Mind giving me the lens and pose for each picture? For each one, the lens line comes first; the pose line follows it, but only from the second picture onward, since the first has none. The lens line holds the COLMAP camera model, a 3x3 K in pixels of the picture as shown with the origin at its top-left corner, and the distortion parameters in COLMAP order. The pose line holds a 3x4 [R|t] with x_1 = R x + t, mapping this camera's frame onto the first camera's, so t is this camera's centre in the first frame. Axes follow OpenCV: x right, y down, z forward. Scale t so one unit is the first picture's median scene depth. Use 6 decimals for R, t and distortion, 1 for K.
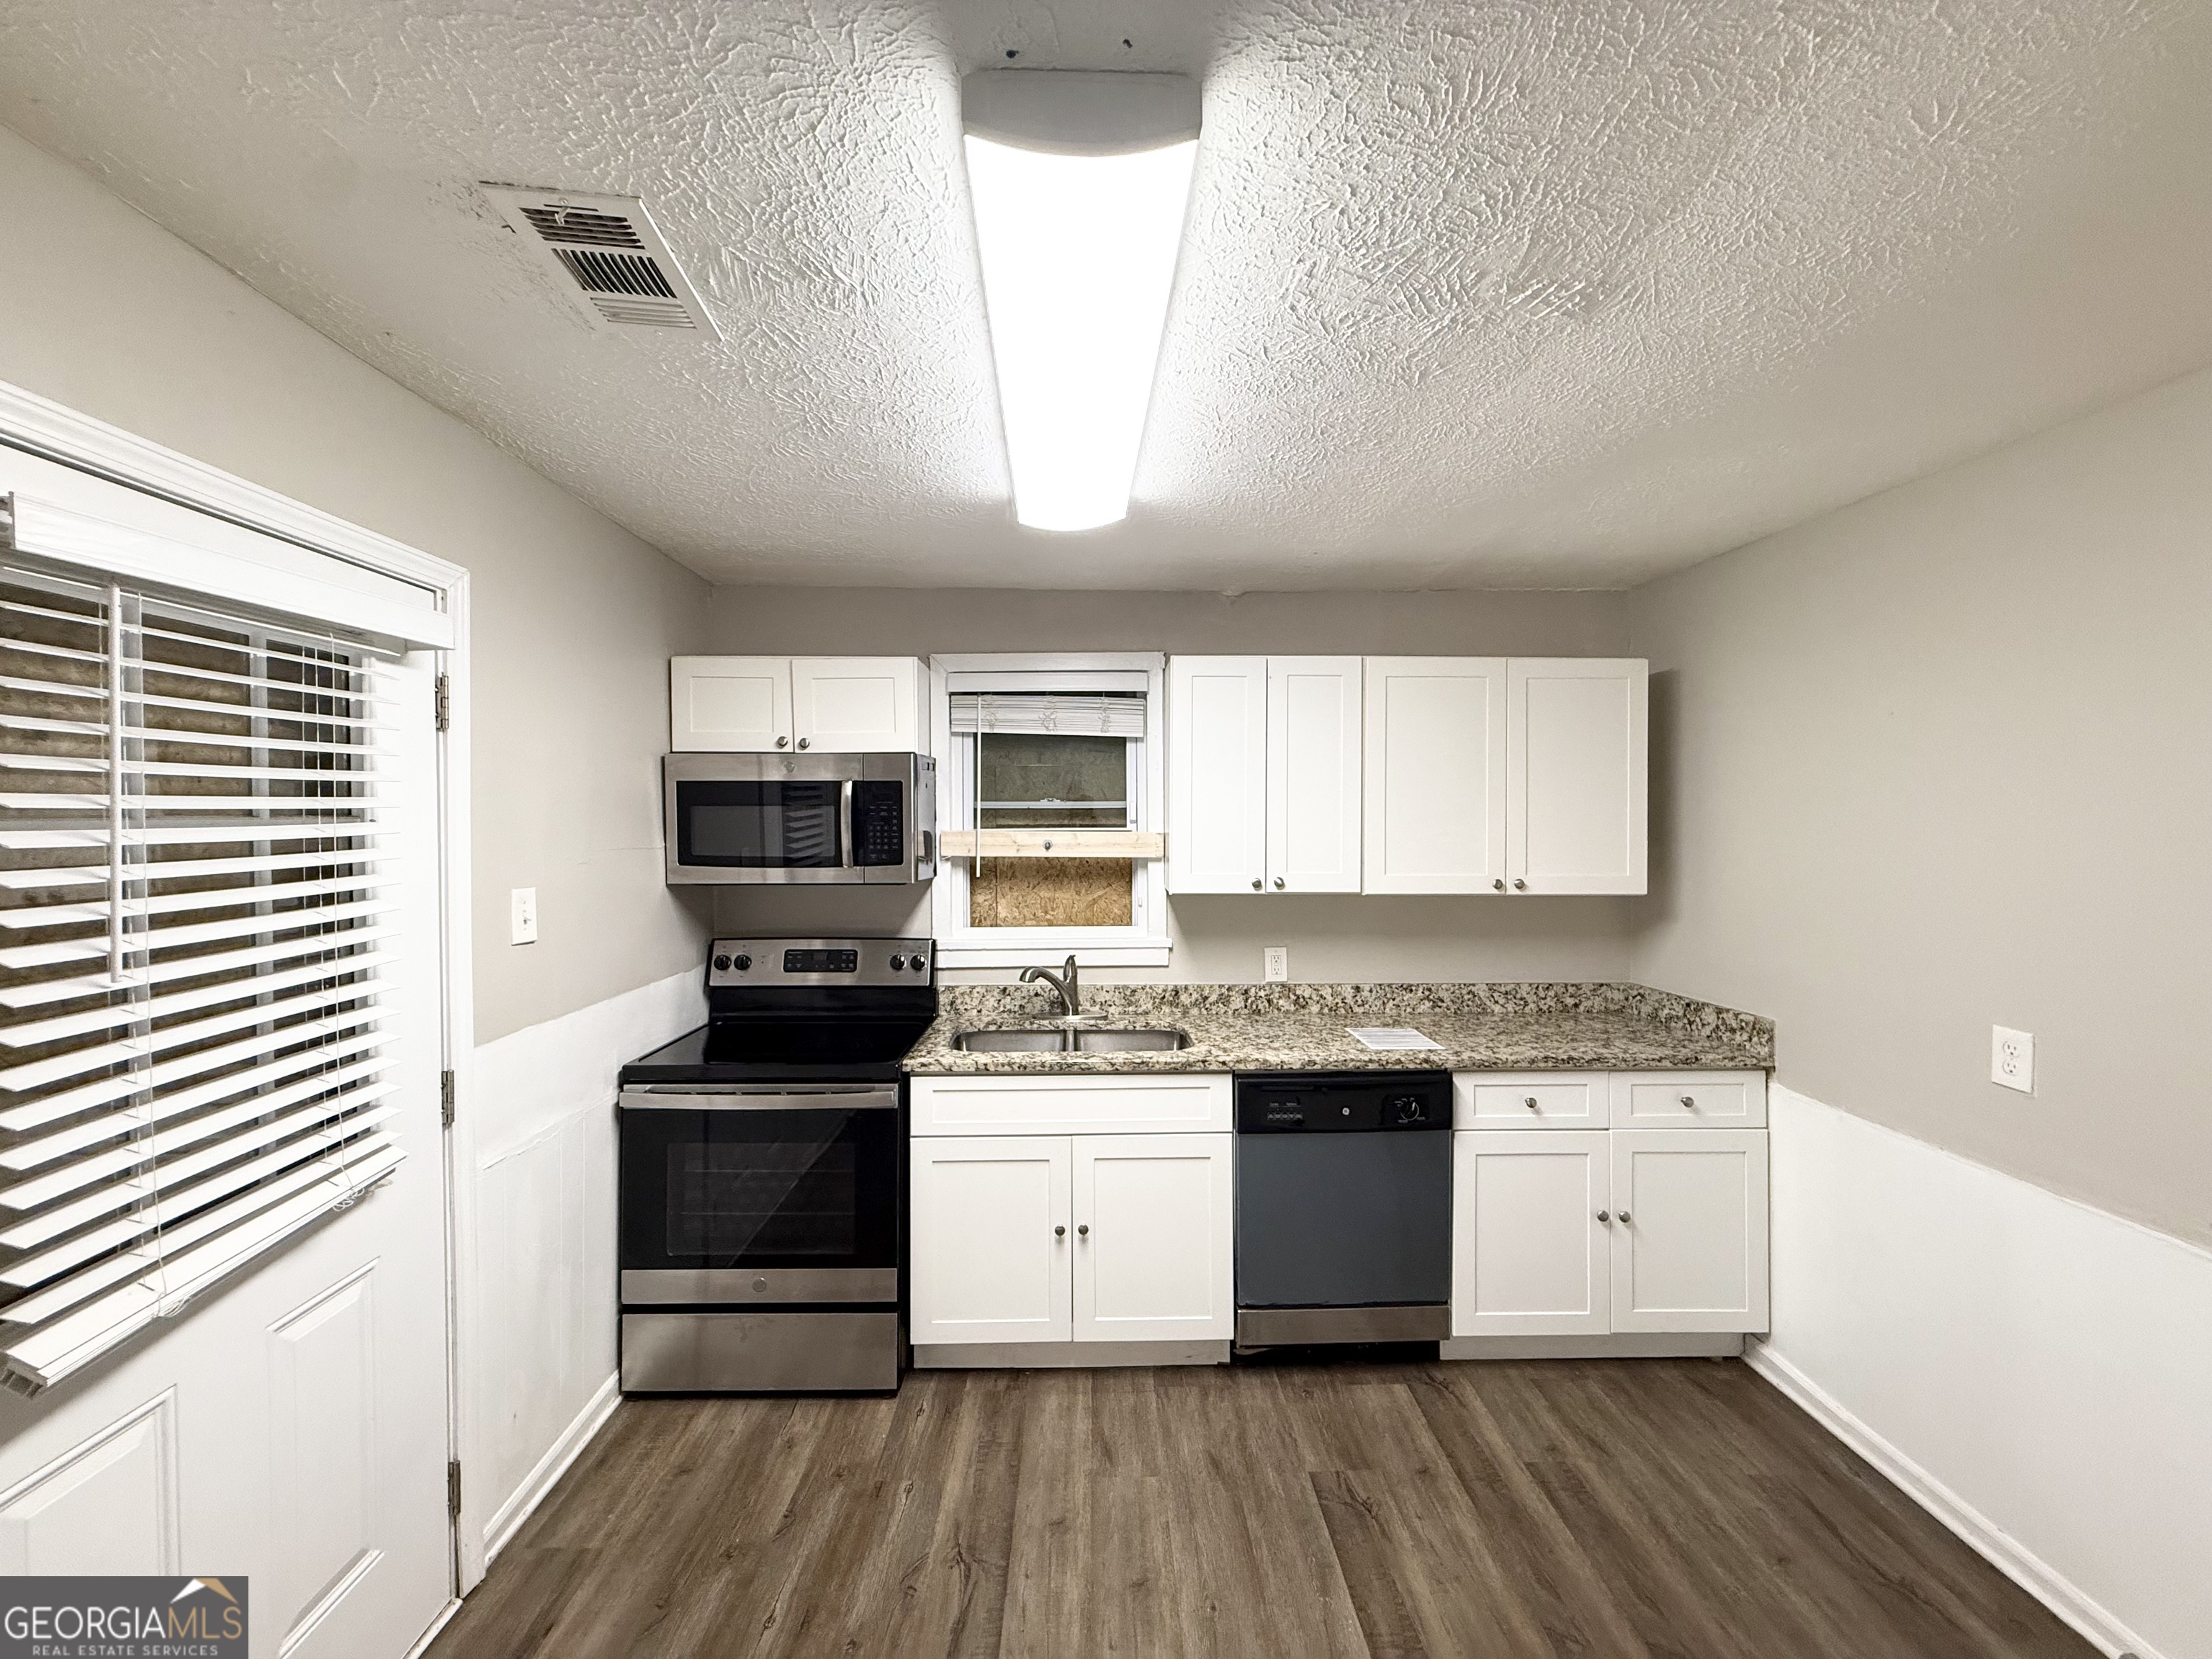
lens RADIAL K [[880.5, 0, 1096.1], [0, 880.5, 825.9], [0, 0, 1]] dist [-0.000273, 0.000156]
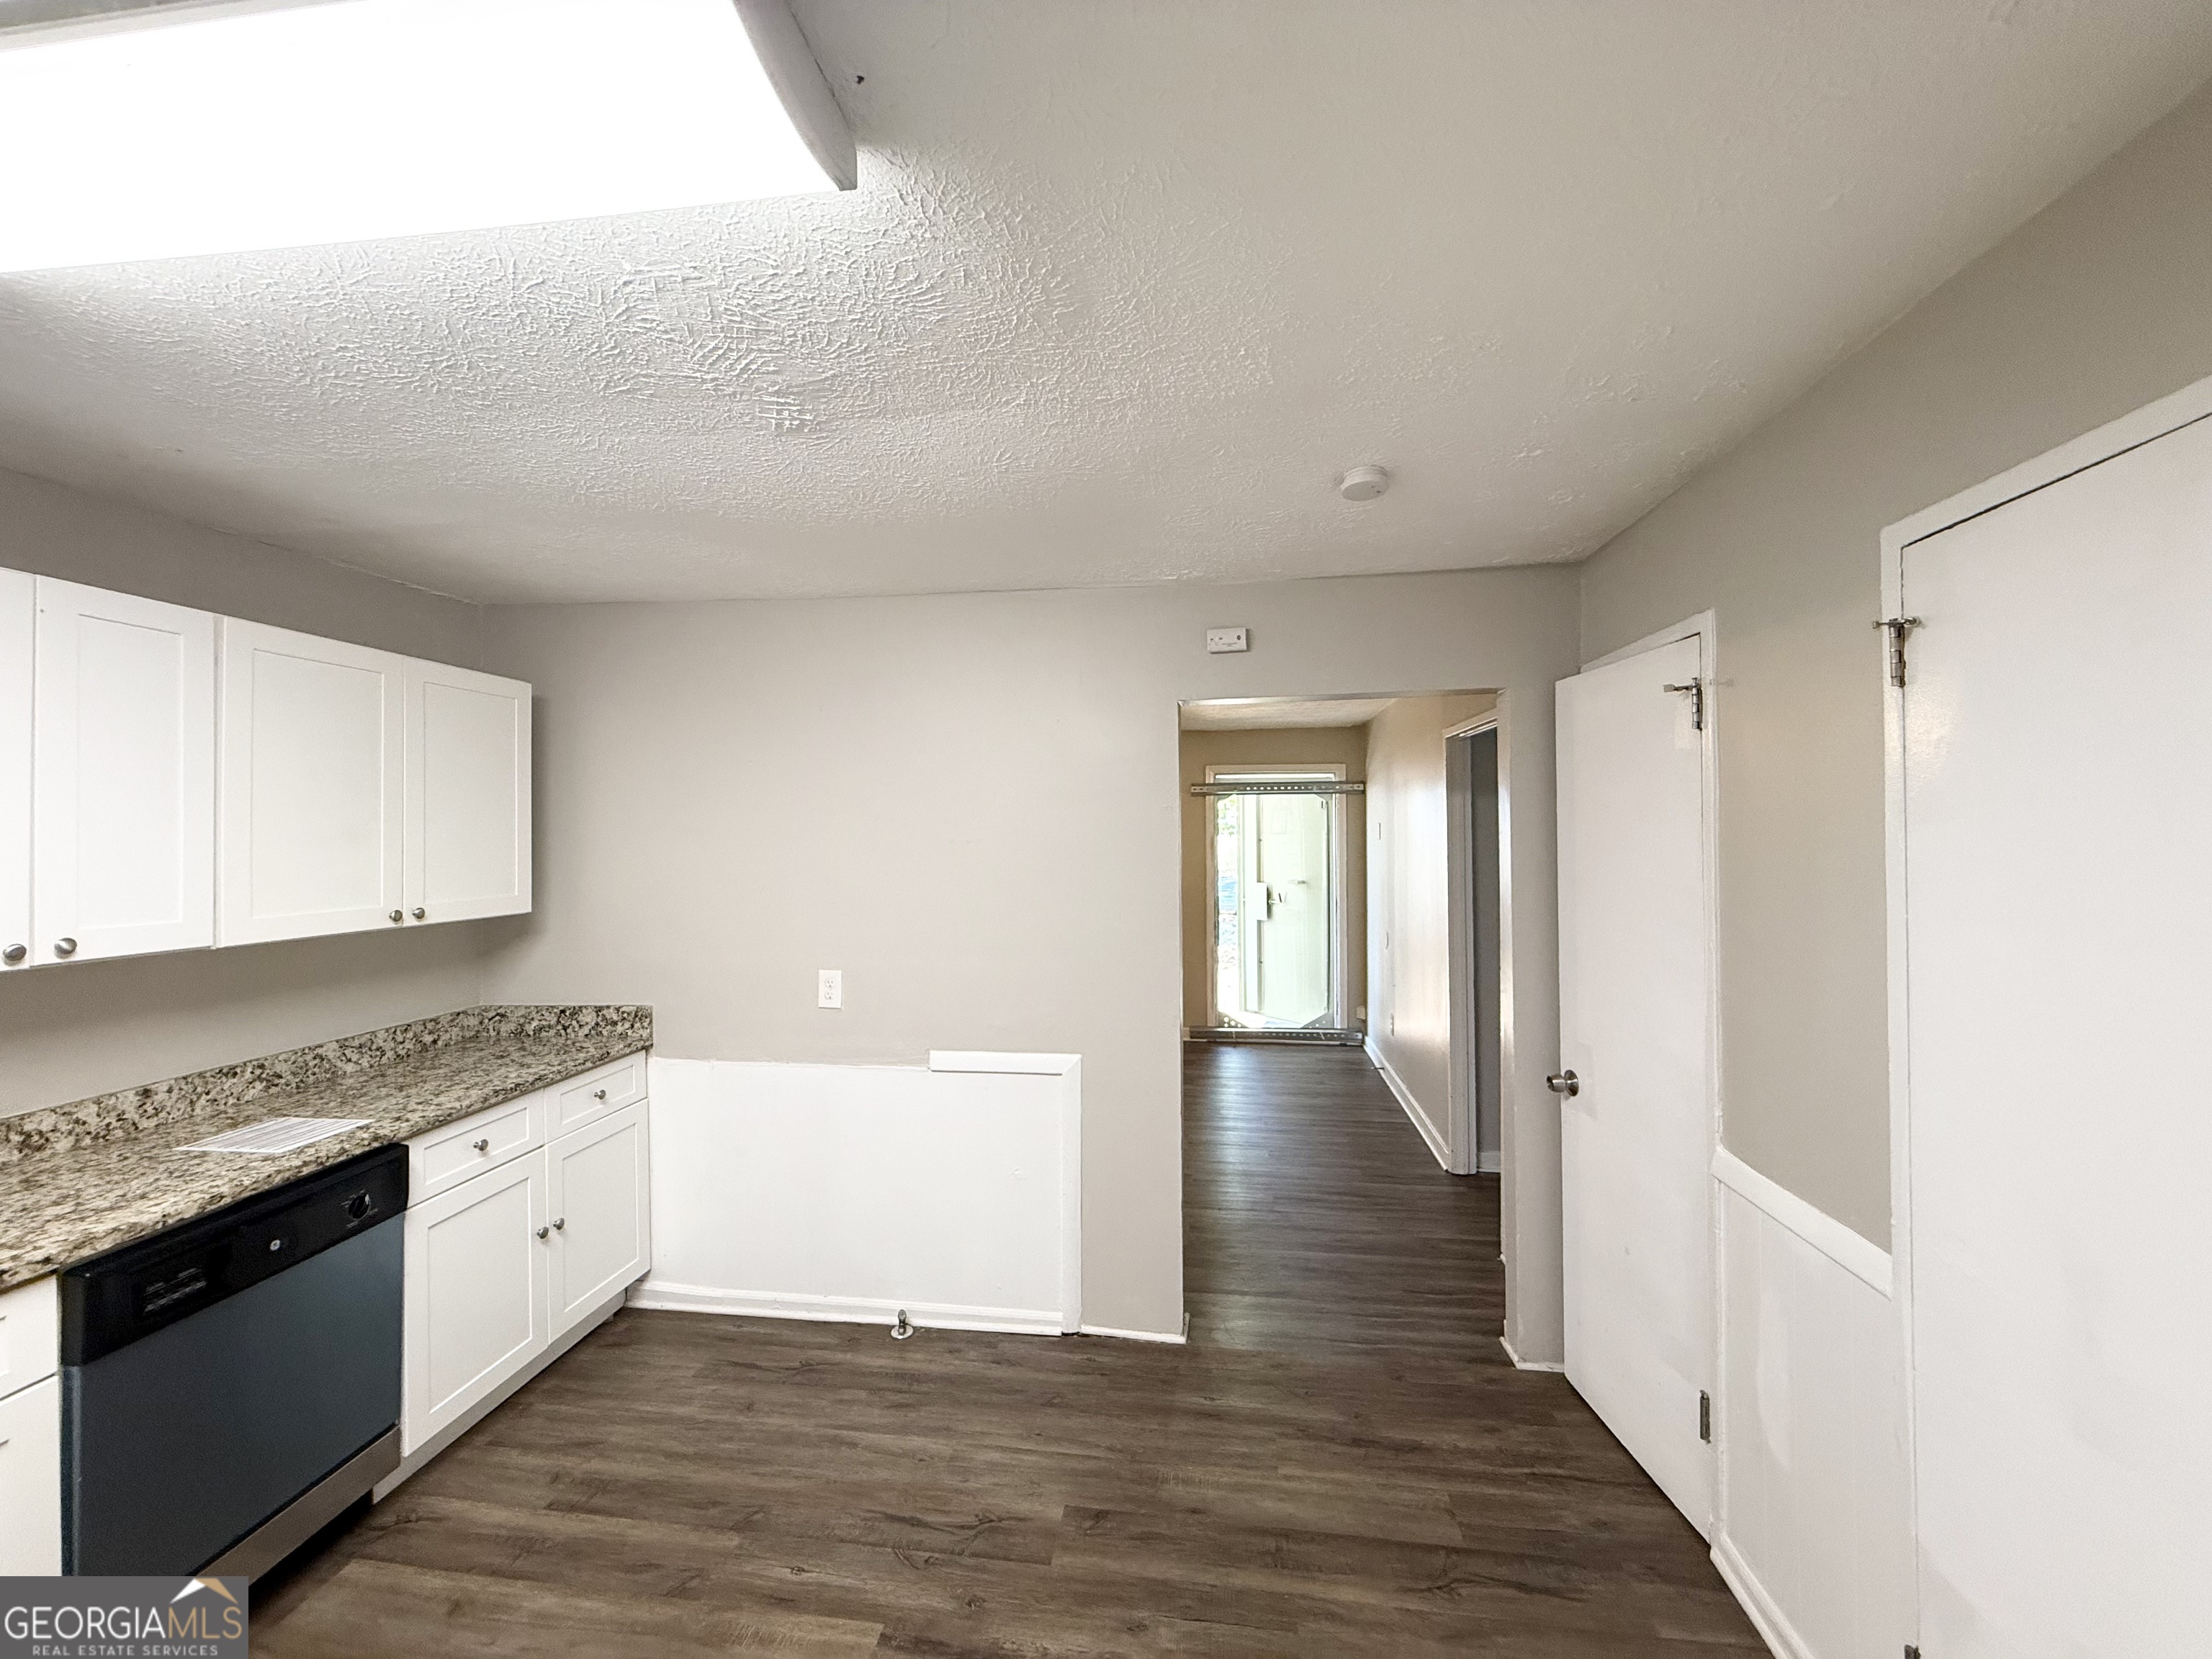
lens RADIAL K [[880.5, 0, 1105.9], [0, 880.5, 825.2], [0, 0, 1]] dist [-0.000273, 0.000156]
pose [[0.143402, 0.007893, 0.989633, -0.332596], [0.014424, 0.999845, -0.010065, -0.004042], [-0.989559, 0.015718, 0.143266, 0.210700]]
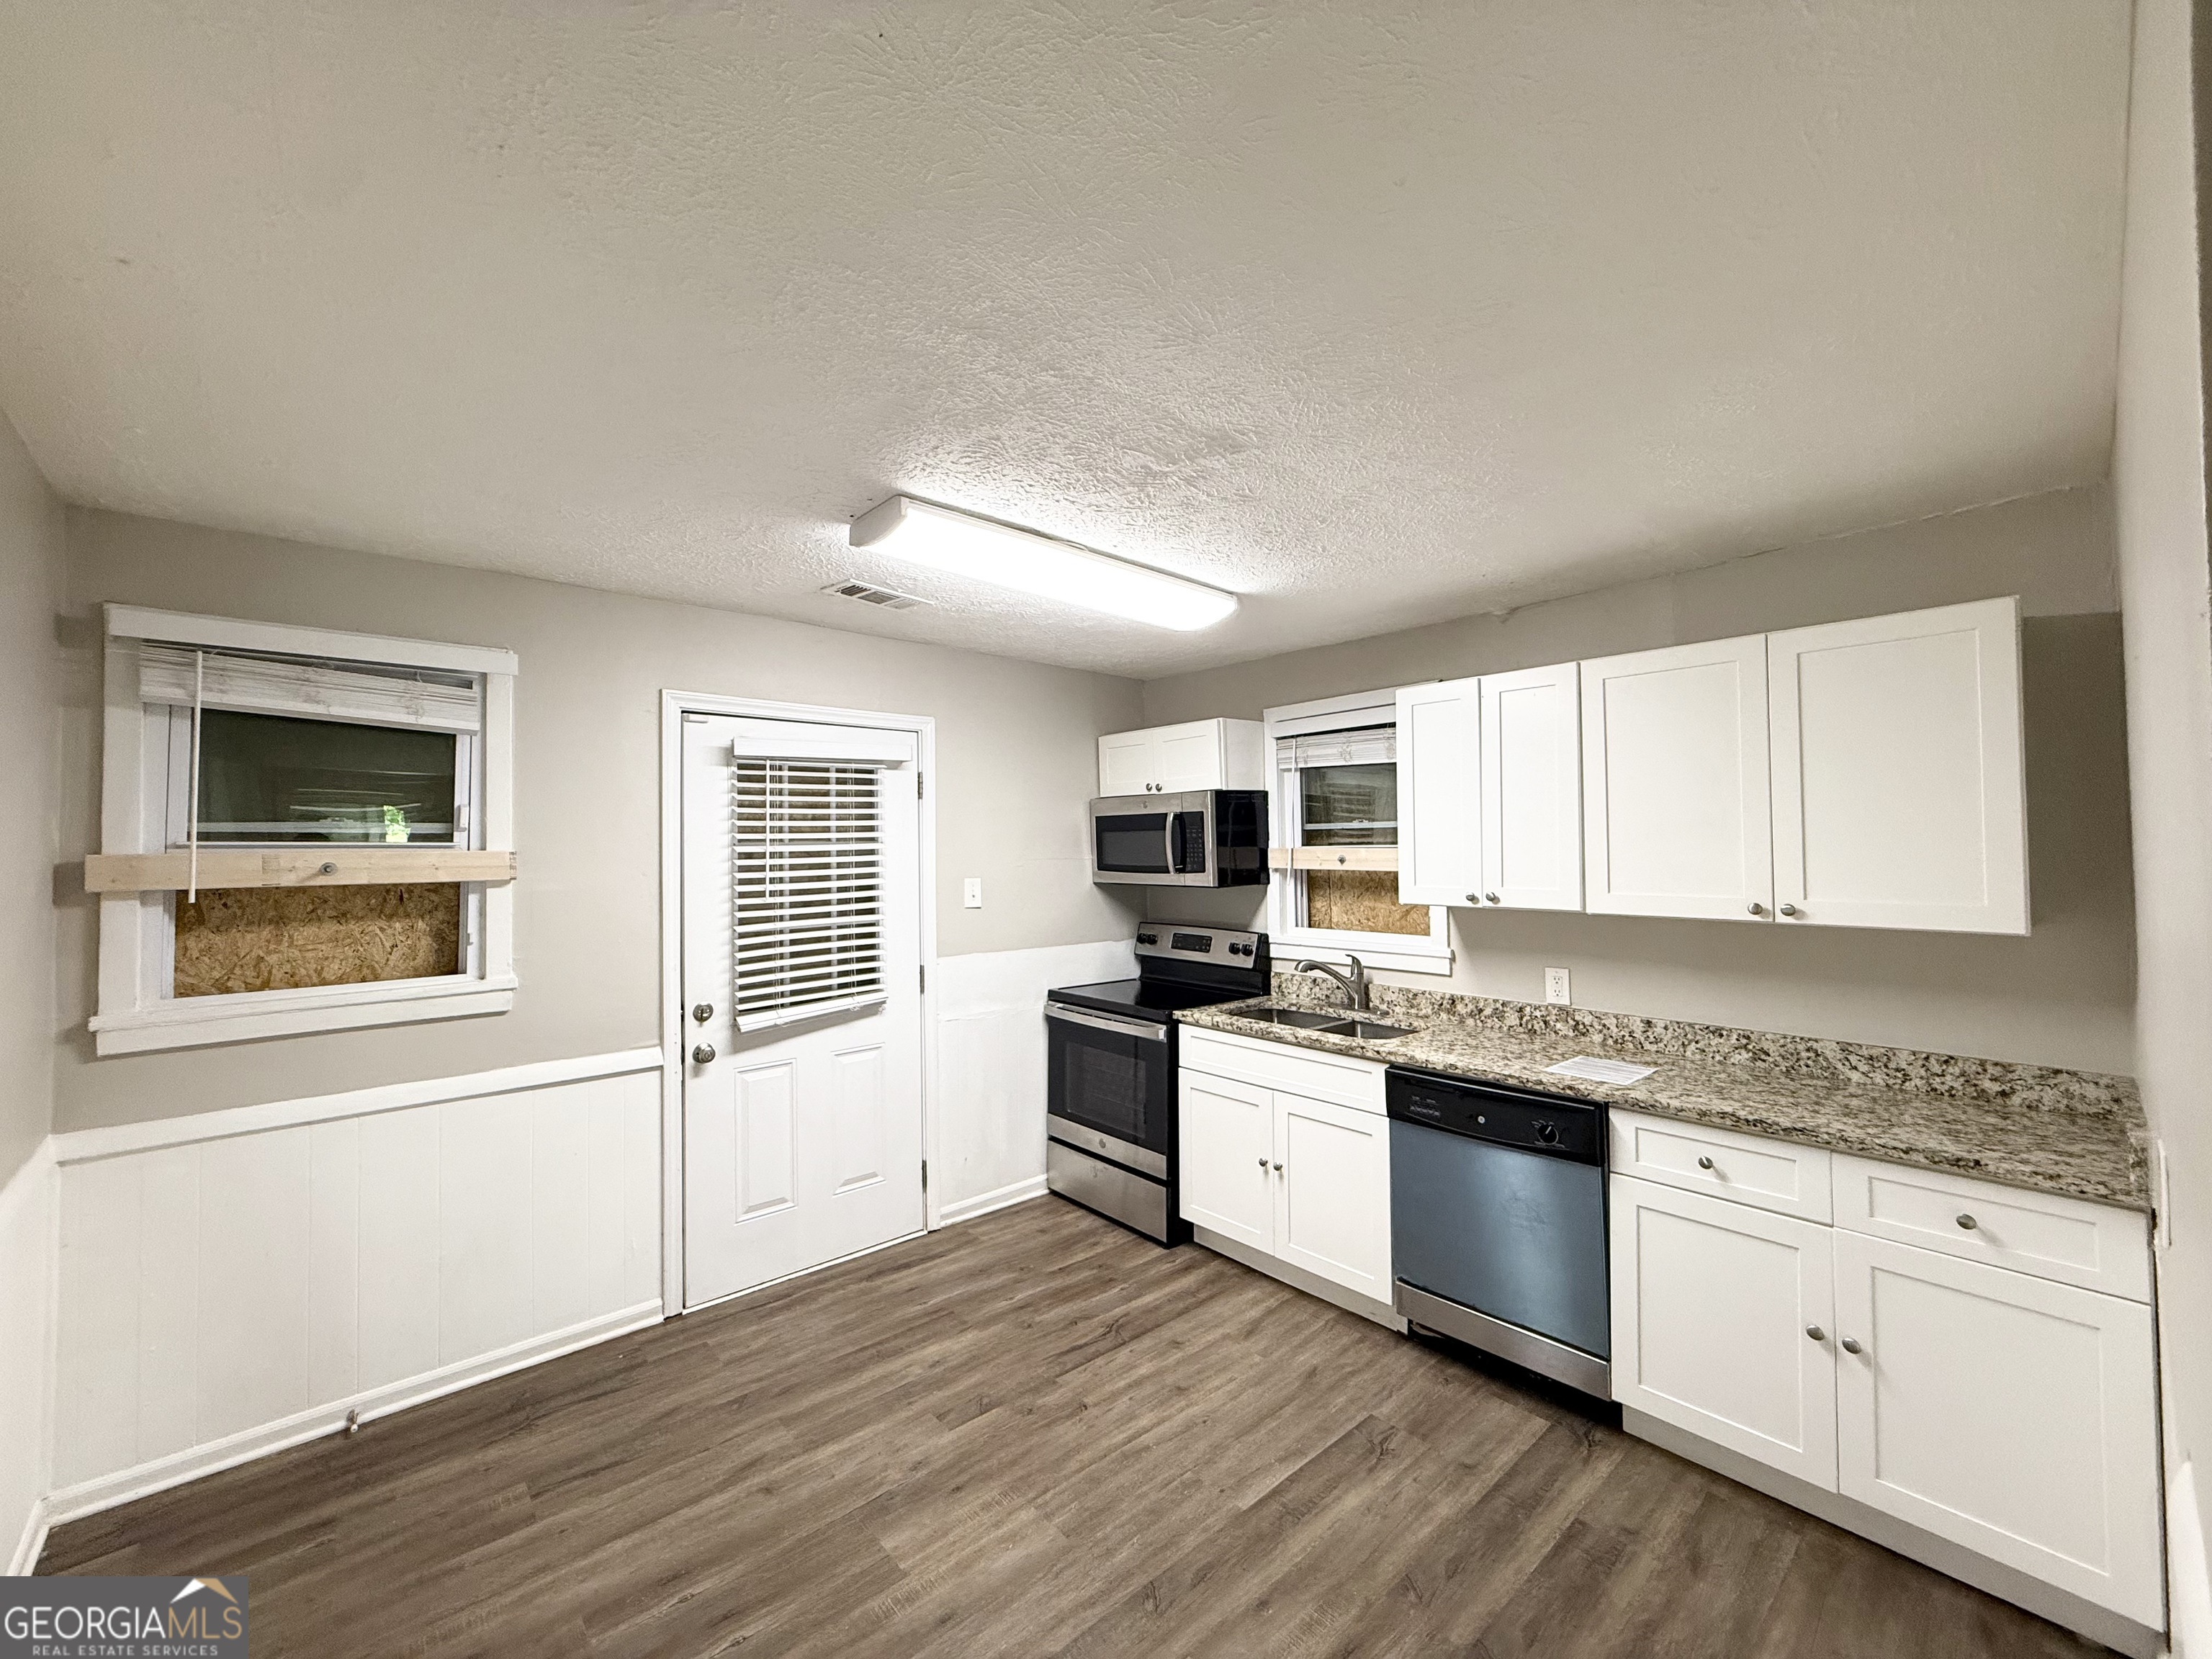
lens RADIAL K [[880.5, 0, 1094.8], [0, 880.5, 827.1], [0, 0, 1]] dist [-0.000273, 0.000156]
pose [[0.640760, -0.023173, -0.767391, 0.775510], [0.003396, 0.999620, -0.027350, 0.011150], [0.767733, 0.014918, 0.640596, -0.003501]]
